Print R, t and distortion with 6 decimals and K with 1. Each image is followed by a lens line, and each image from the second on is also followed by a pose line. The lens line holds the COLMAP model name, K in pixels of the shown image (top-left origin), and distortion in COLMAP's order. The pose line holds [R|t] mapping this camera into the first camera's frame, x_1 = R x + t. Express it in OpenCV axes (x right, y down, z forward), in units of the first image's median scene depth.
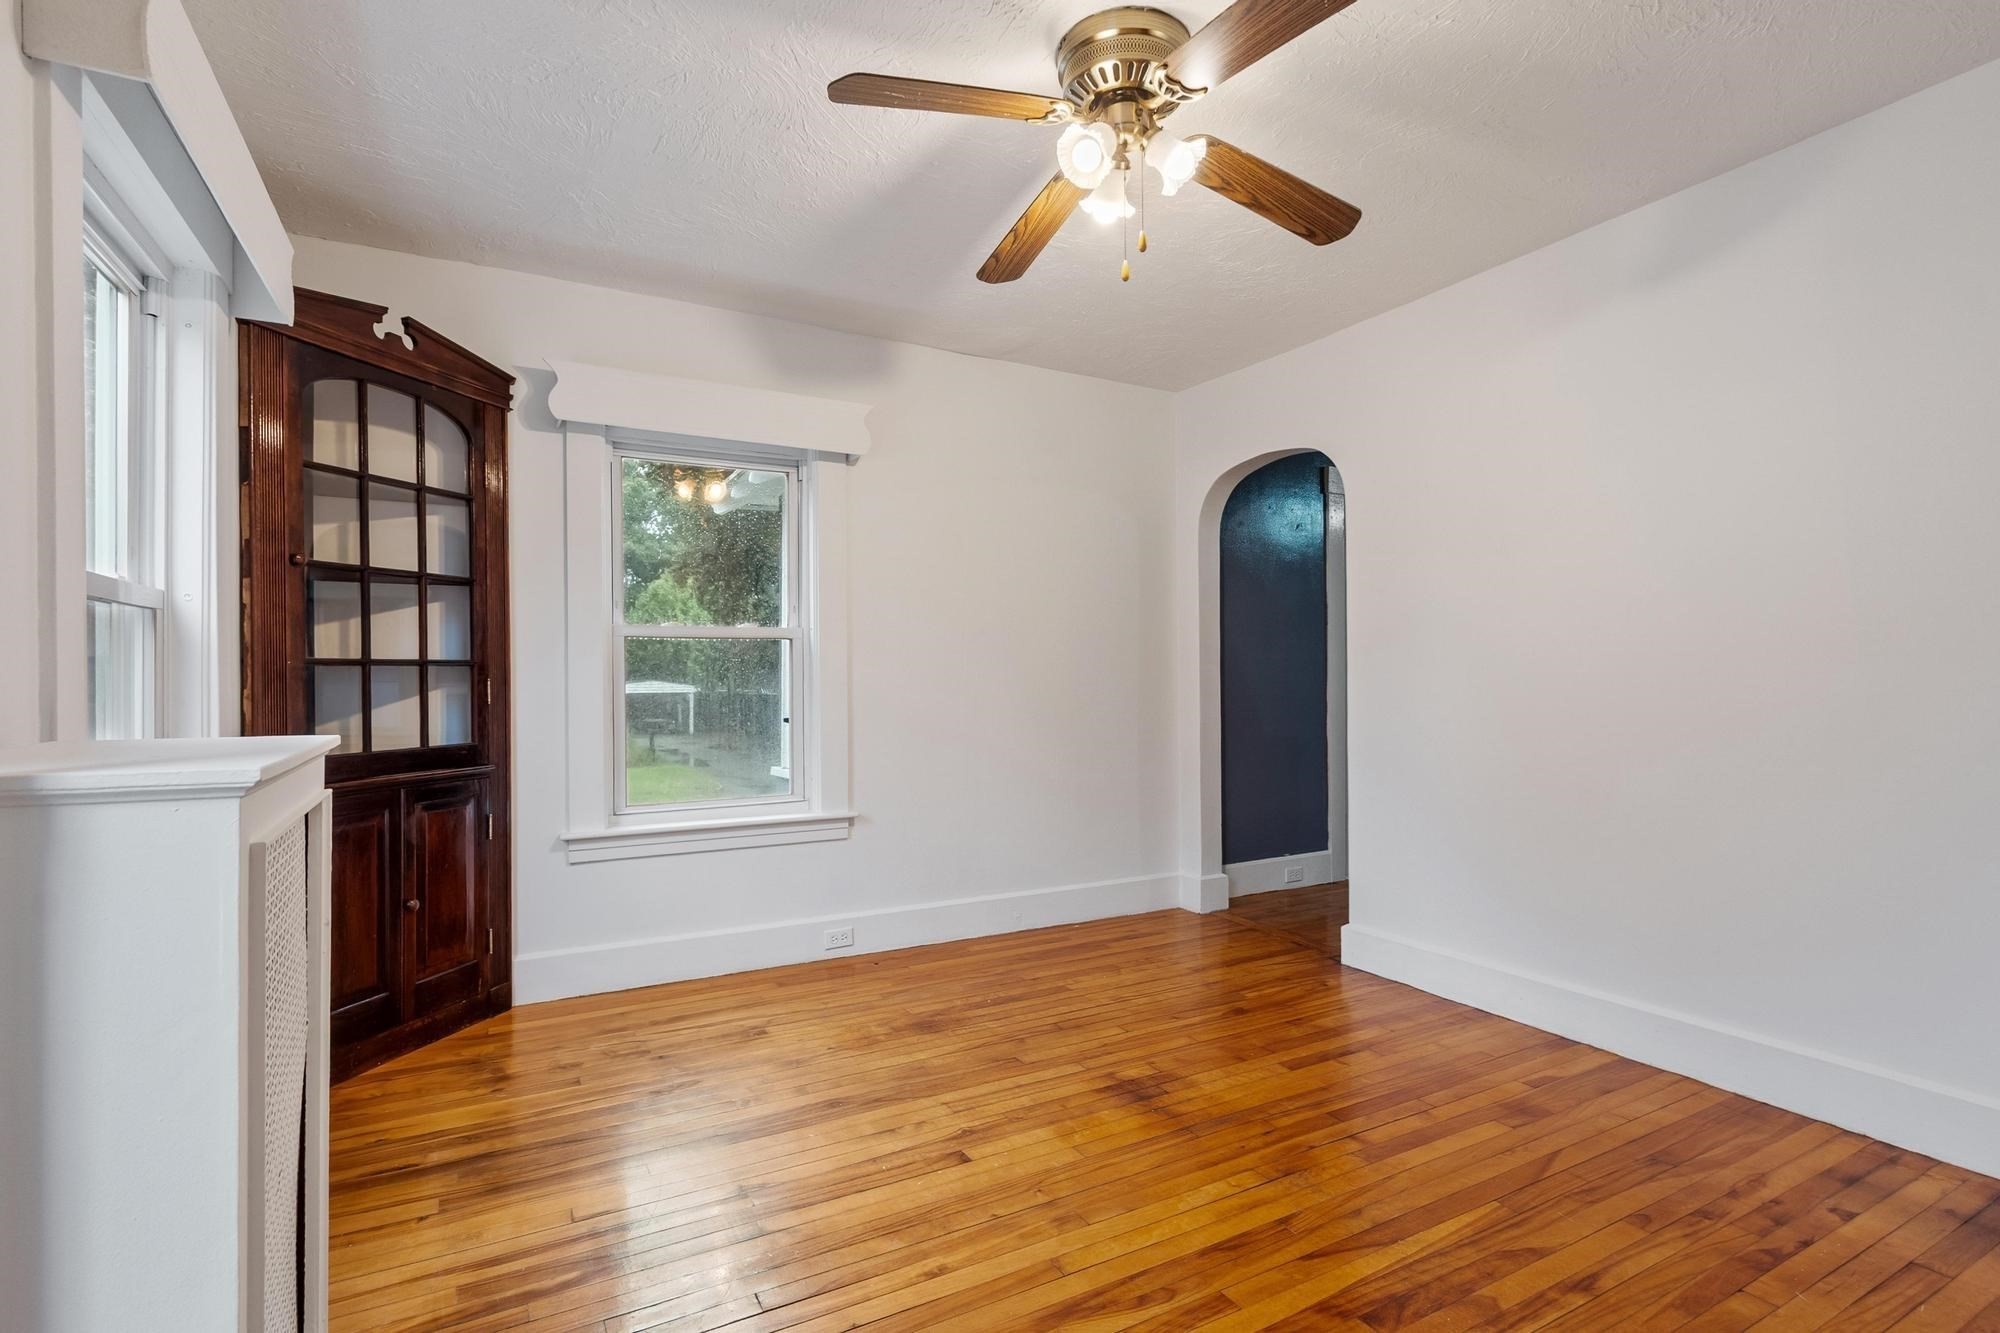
lens RADIAL K [[964.7, 0, 972.2], [0, 964.7, 703.0], [0, 0, 1]] dist [0.000598, 0.000273]
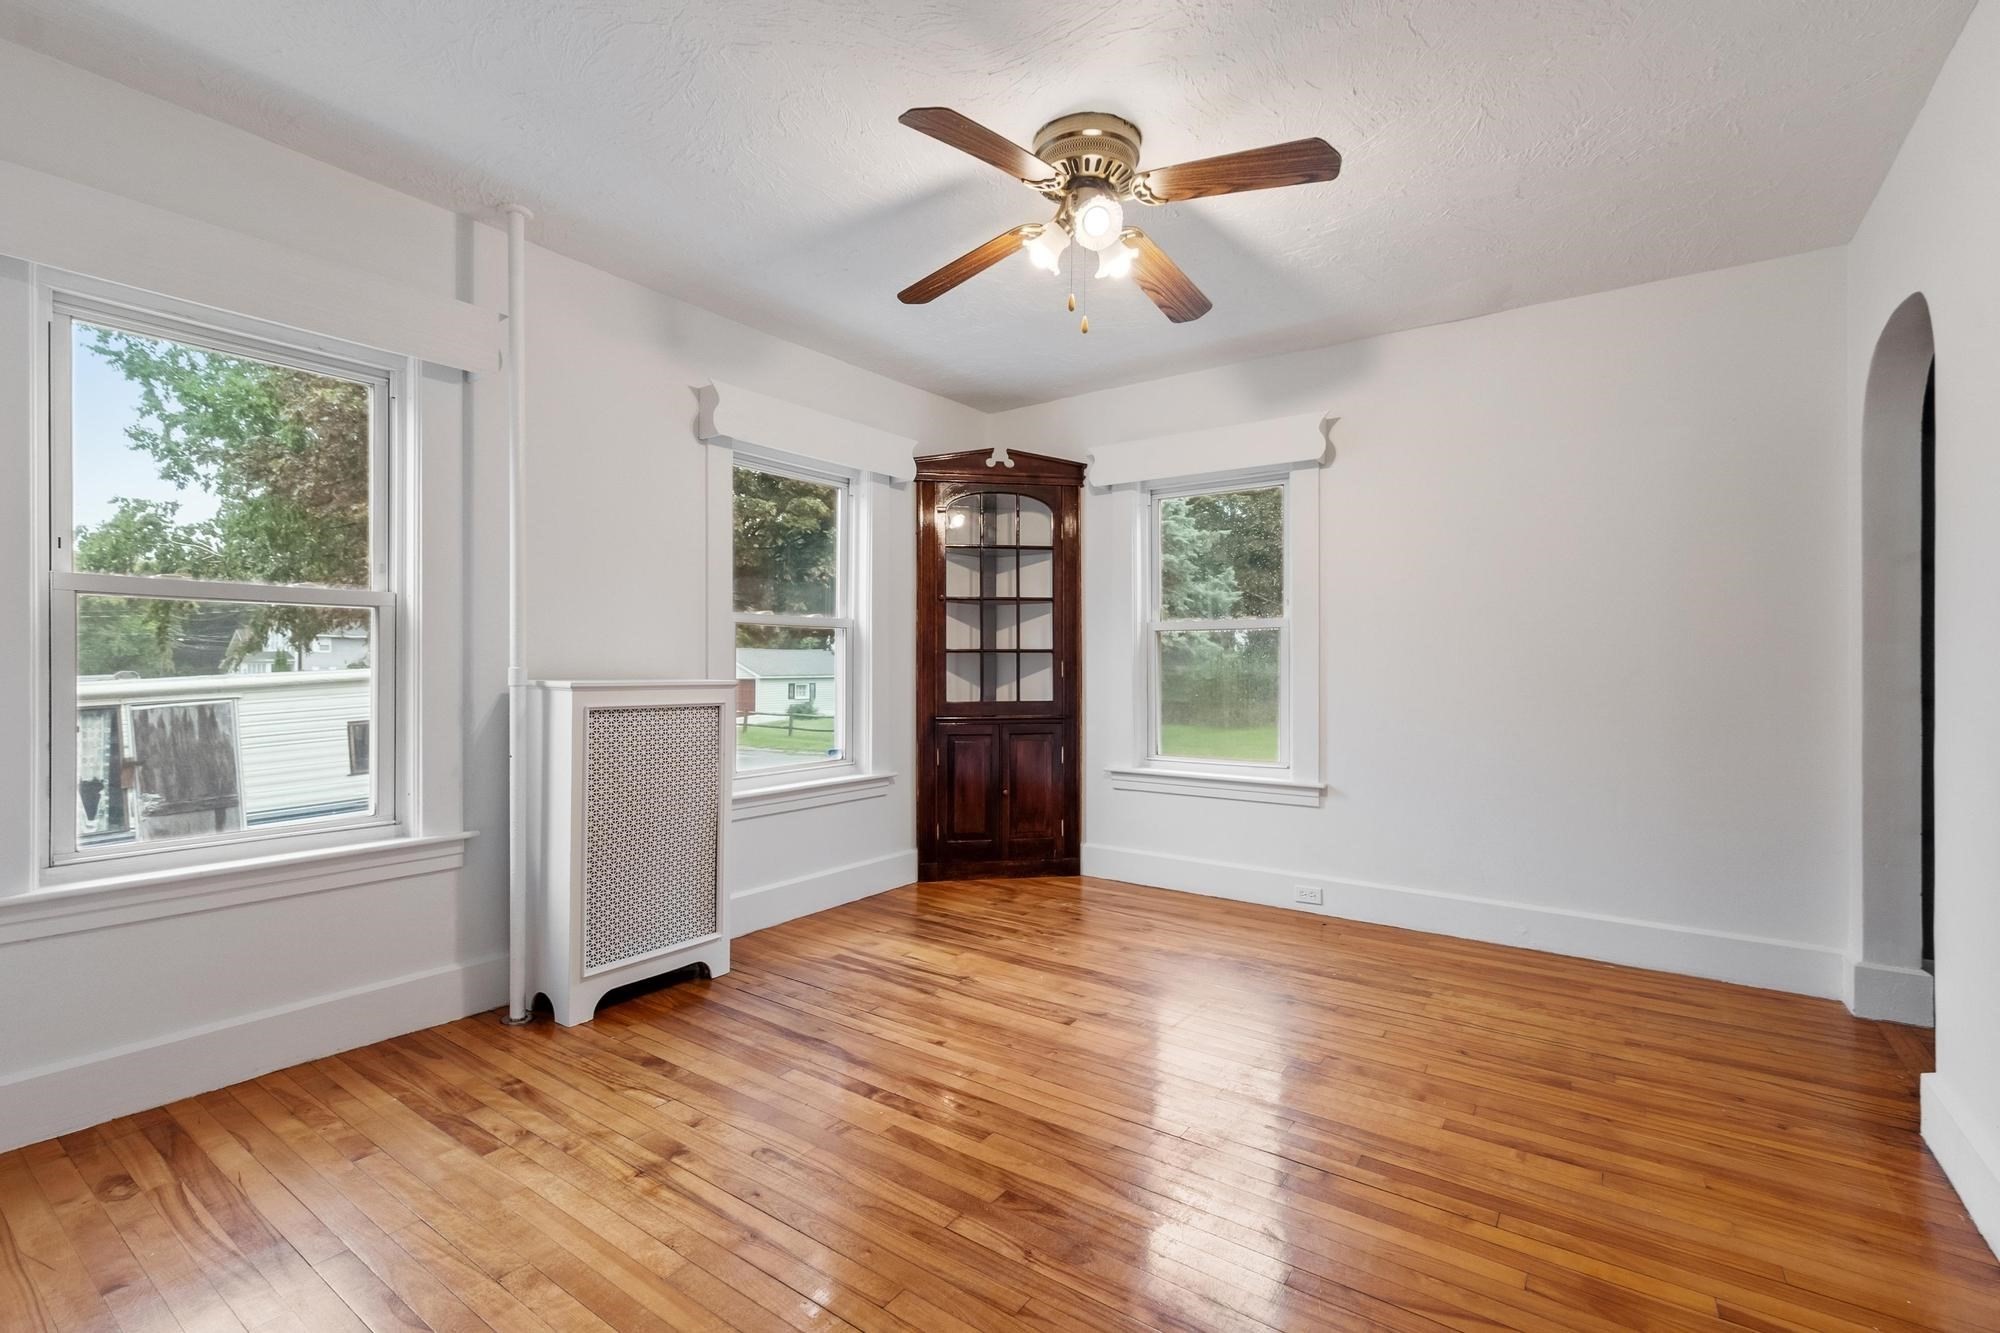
lens RADIAL K [[877.6, 0, 996.1], [0, 877.6, 694.0], [0, 0, 1]] dist [0.003595, -0.000395]
pose [[0.439019, 0.036349, -0.897742, 0.749995], [-0.031298, 0.999194, 0.025151, -0.003597], [0.897933, 0.017056, 0.439802, 0.276325]]
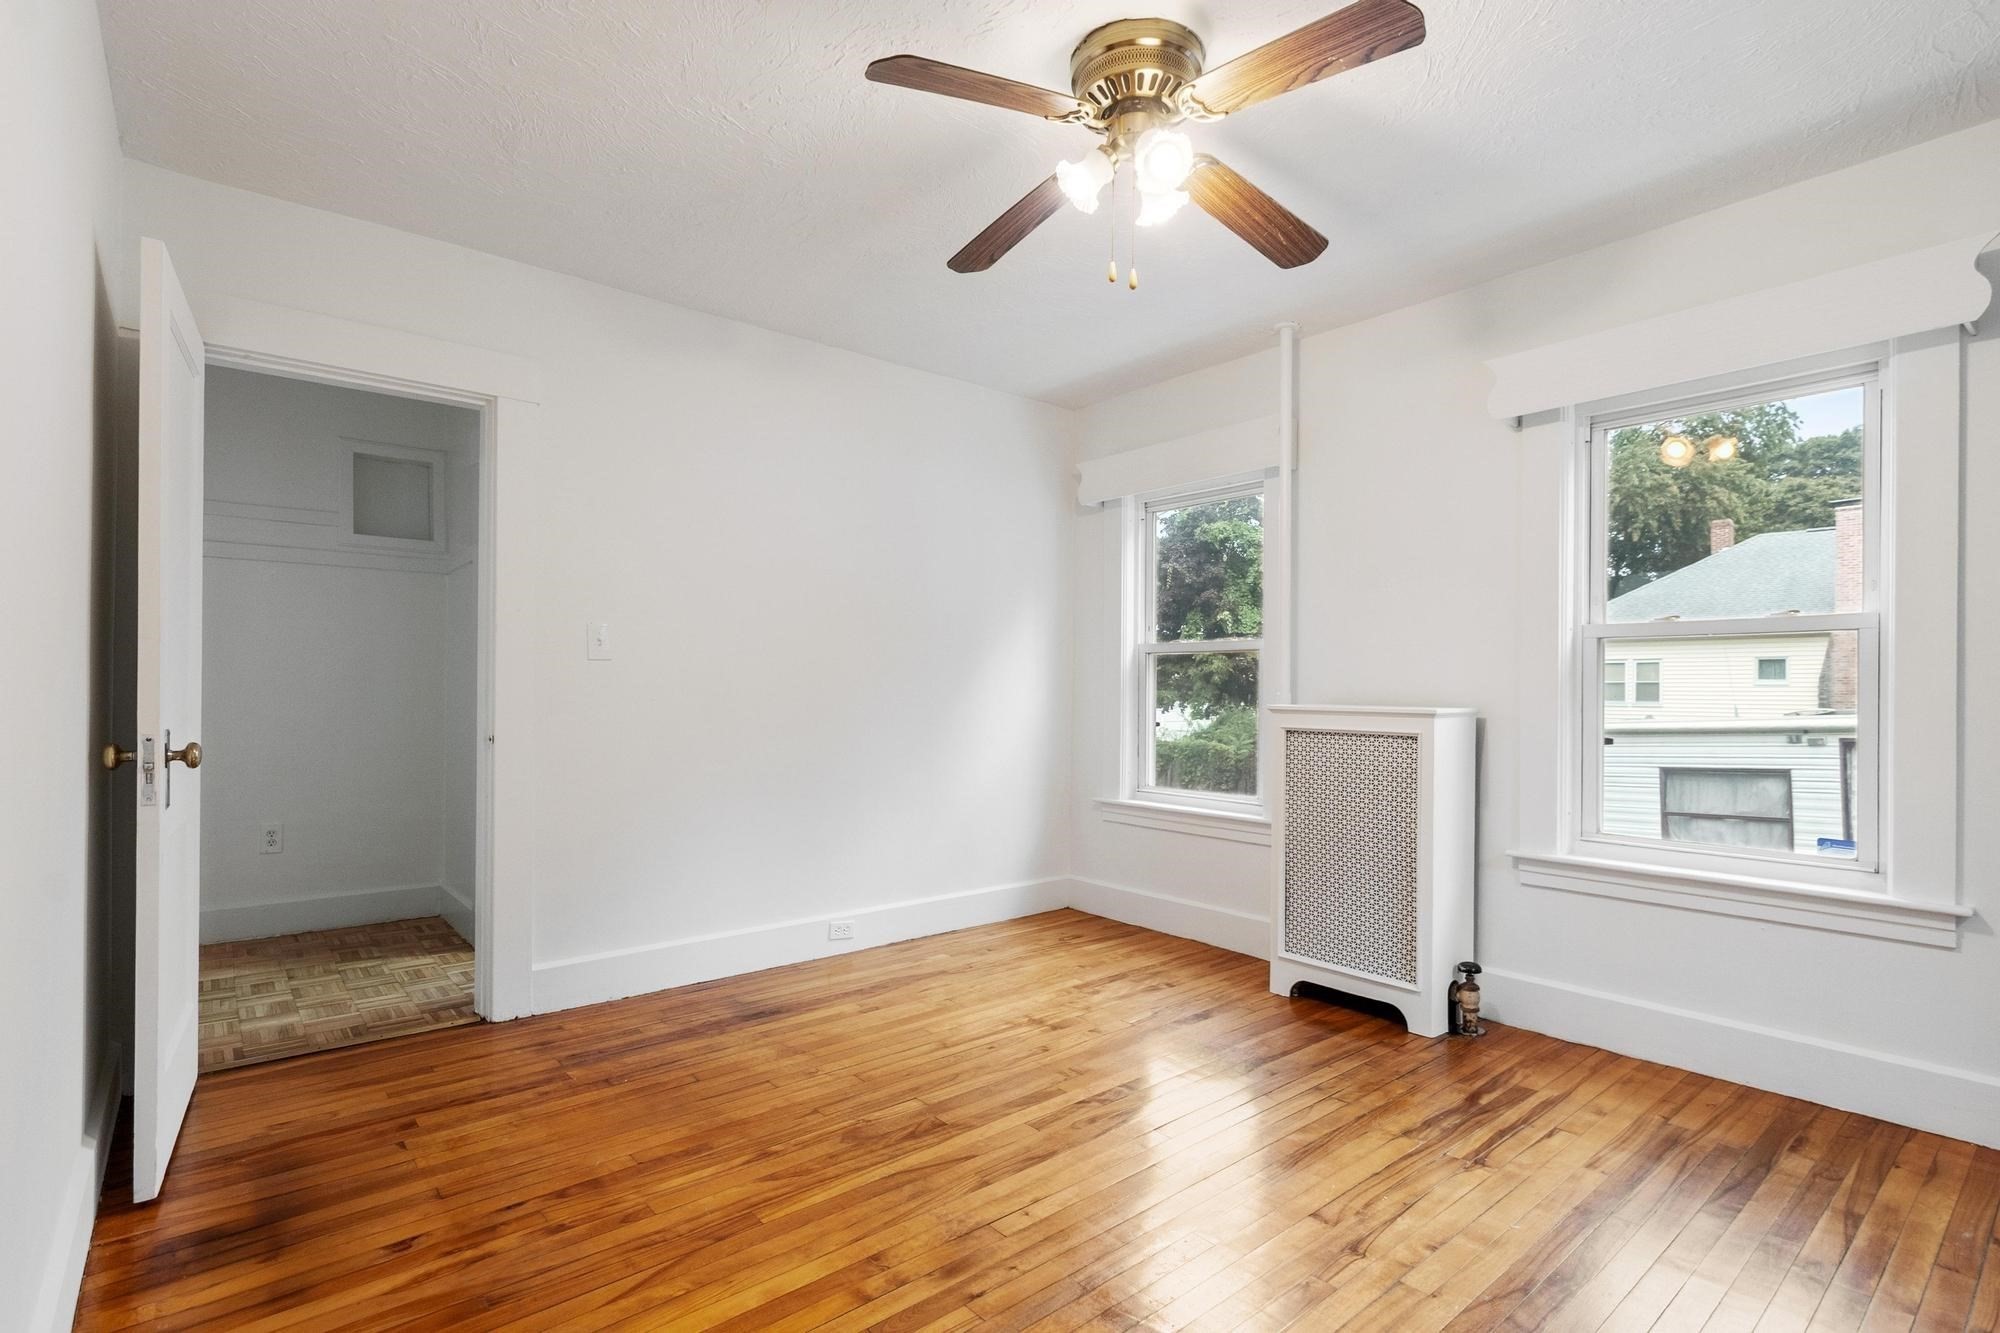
lens RADIAL K [[932.6, 0, 984.5], [0, 932.6, 674.3], [0, 0, 1]] dist [0.001564, 0.000258]
pose [[-0.980331, -0.002226, -0.197348, 0.344609], [-0.003995, 0.999955, 0.008568, -0.026070], [0.197321, 0.009188, -0.980296, 1.317099]]
